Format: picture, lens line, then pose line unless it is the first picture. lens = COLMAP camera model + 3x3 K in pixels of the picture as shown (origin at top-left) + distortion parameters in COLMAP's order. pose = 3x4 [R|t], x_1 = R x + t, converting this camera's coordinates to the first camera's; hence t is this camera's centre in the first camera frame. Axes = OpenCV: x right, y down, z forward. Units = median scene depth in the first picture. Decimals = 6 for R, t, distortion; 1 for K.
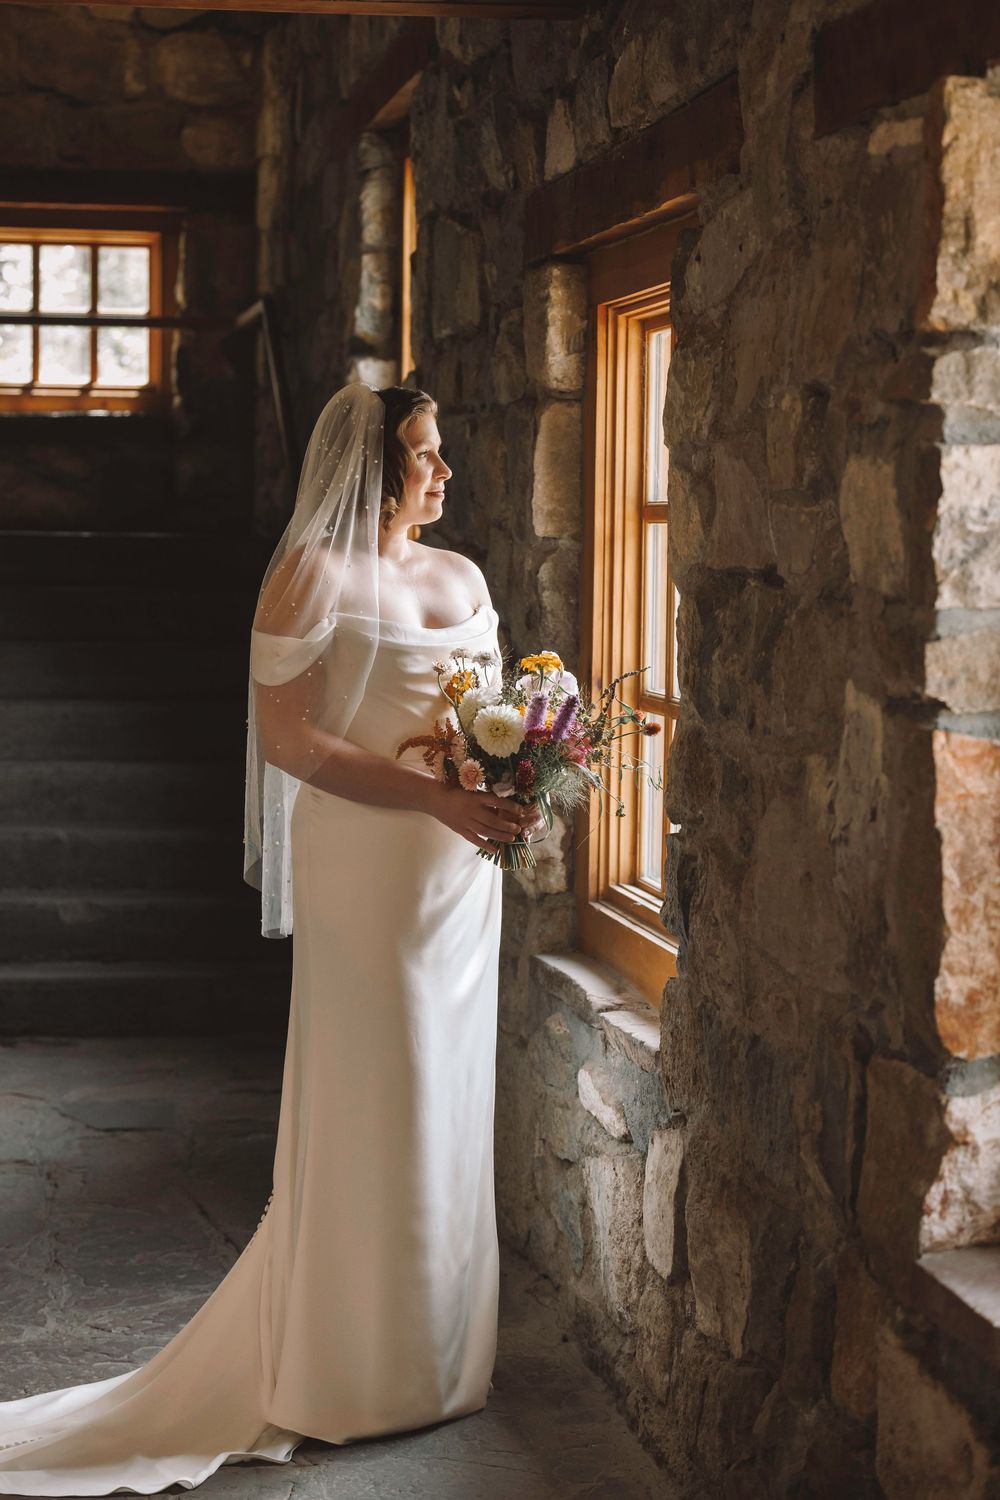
lens RADIAL K [[3220.6, 0, 501.4], [0, 3220.6, 700.2], [0, 0, 1]] dist [0.004308, 0.135547]
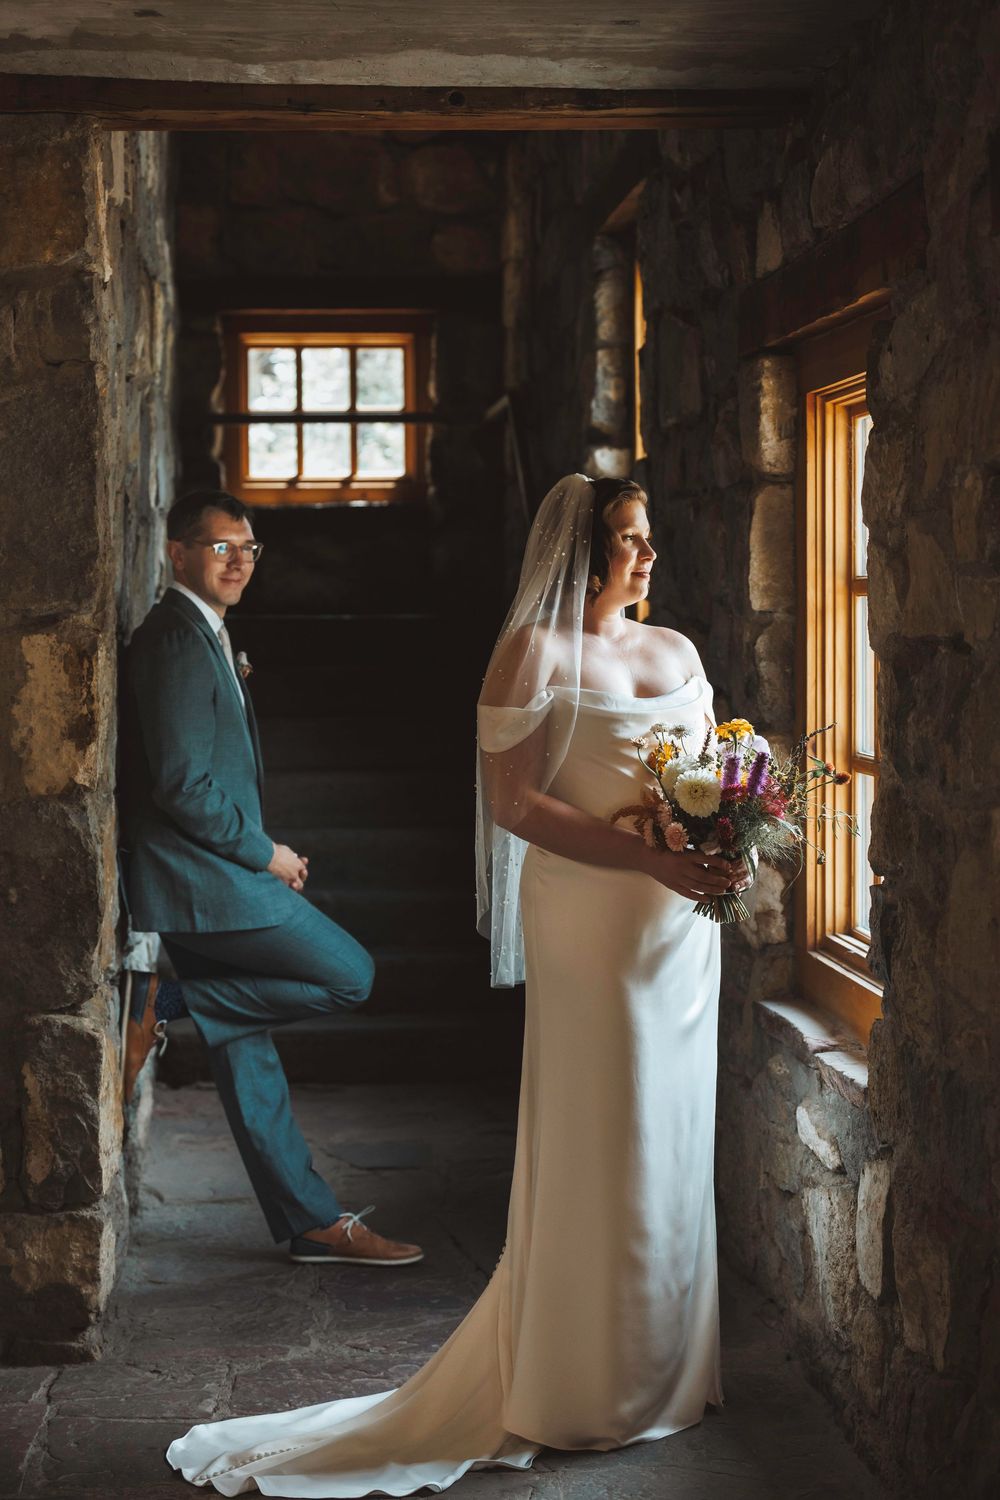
lens RADIAL K [[3059.8, 0, 504.2], [0, 3059.8, 774.1], [0, 0, 1]] dist [0.008600, 0.028533]
pose [[0.996468, -0.015475, -0.082532, 0.011605], [0.015606, 0.999878, 0.000939, 0.001304], [0.082507, -0.002224, 0.996588, -0.021847]]
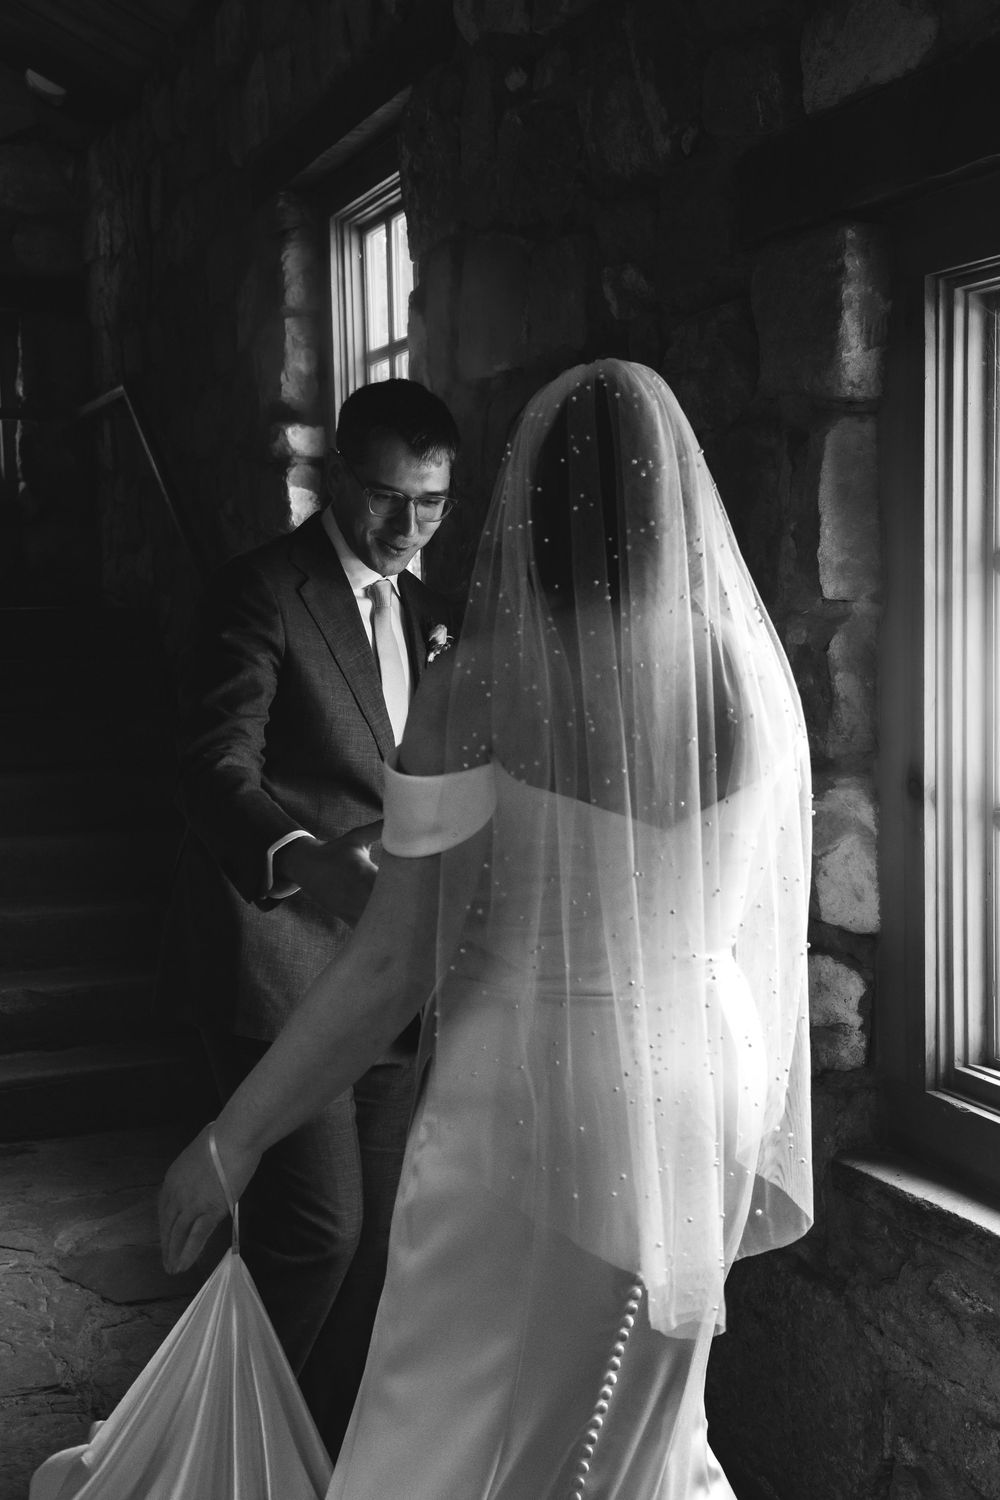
lens RADIAL K [[2033.3, 0, 501.0], [0, 2033.3, 736.5], [0, 0, 1]] dist [0.115220, 0.039616]
pose [[0.980876, -0.046603, 0.188971, -0.153411], [0.042848, 0.998795, 0.023910, -0.033925], [-0.189858, -0.015355, 0.981692, 0.556644]]
